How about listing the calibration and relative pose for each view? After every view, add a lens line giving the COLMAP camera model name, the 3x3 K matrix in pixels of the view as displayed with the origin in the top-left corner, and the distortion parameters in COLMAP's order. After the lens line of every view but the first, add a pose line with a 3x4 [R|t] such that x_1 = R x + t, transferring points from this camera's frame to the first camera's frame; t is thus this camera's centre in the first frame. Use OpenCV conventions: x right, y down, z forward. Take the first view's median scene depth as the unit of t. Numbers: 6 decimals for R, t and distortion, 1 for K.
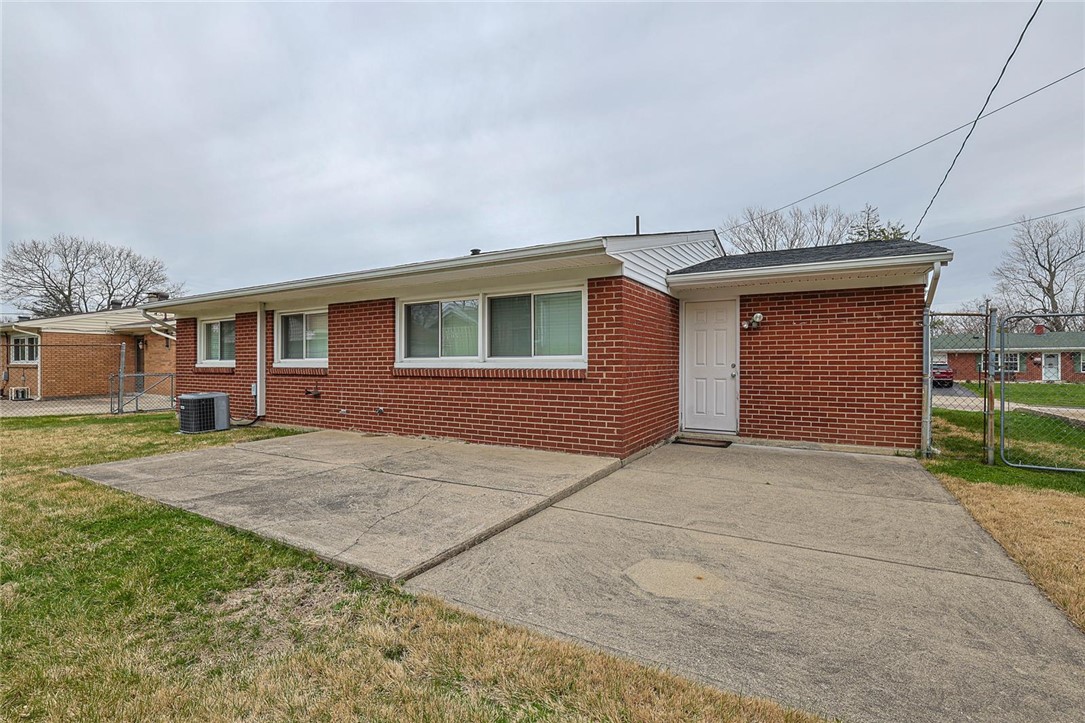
lens RADIAL K [[484.0, 0, 536.5], [0, 484.0, 360.6], [0, 0, 1]] dist [-0.042425, 0.011674]
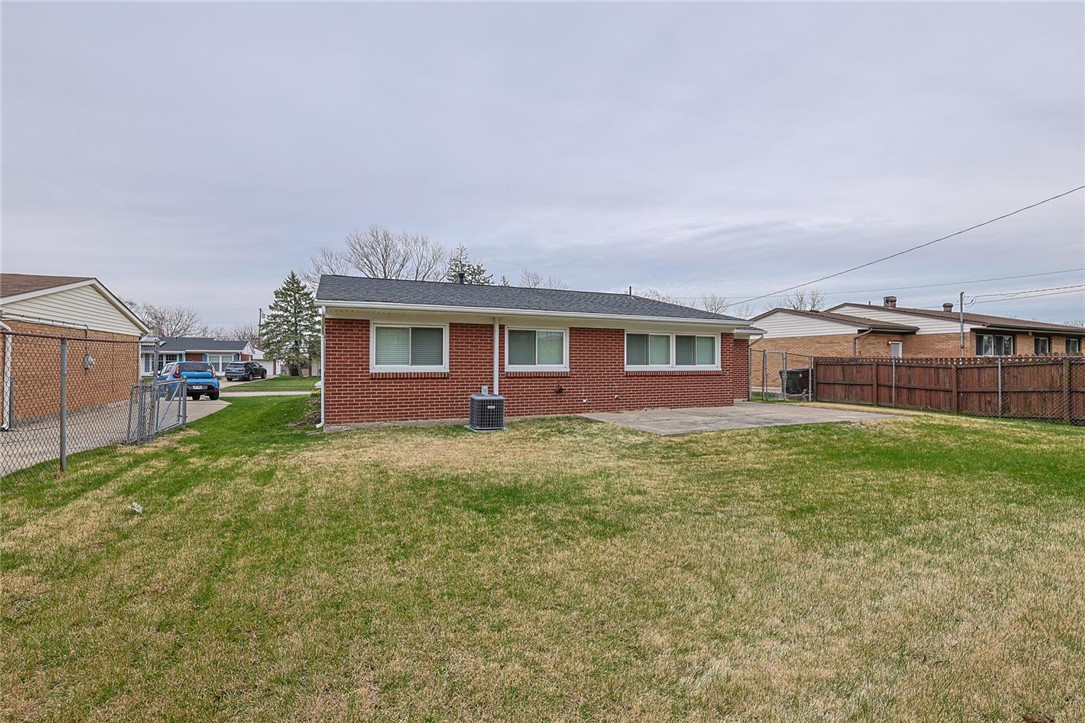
lens RADIAL K [[493.9, 0, 544.3], [0, 493.9, 363.6], [0, 0, 1]] dist [-0.000301, 0.000368]
pose [[0.579873, 0.005040, 0.814691, -1.666475], [-0.005600, 0.999982, -0.002200, -0.004717], [-0.814688, -0.003286, 0.579891, 0.212535]]
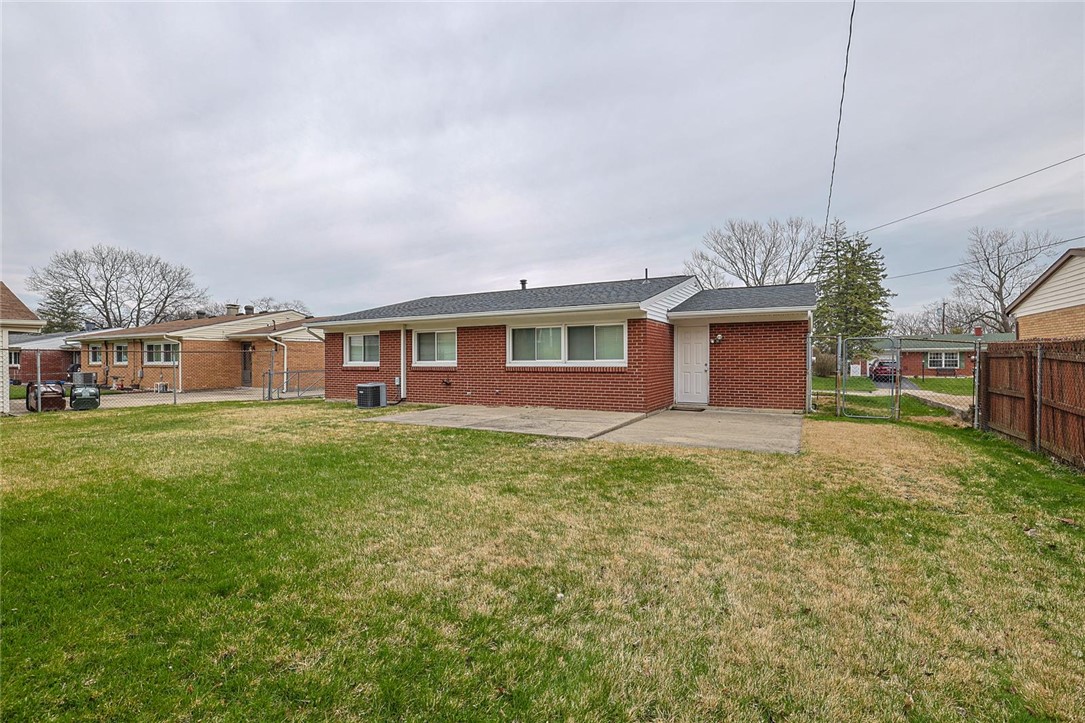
lens RADIAL K [[484.0, 0, 536.5], [0, 484.0, 360.6], [0, 0, 1]] dist [-0.042425, 0.011674]
pose [[0.999655, -0.002988, 0.026100, -0.210107], [0.002880, 0.999987, 0.004178, -0.011007], [-0.026112, -0.004101, 0.999651, -0.617069]]
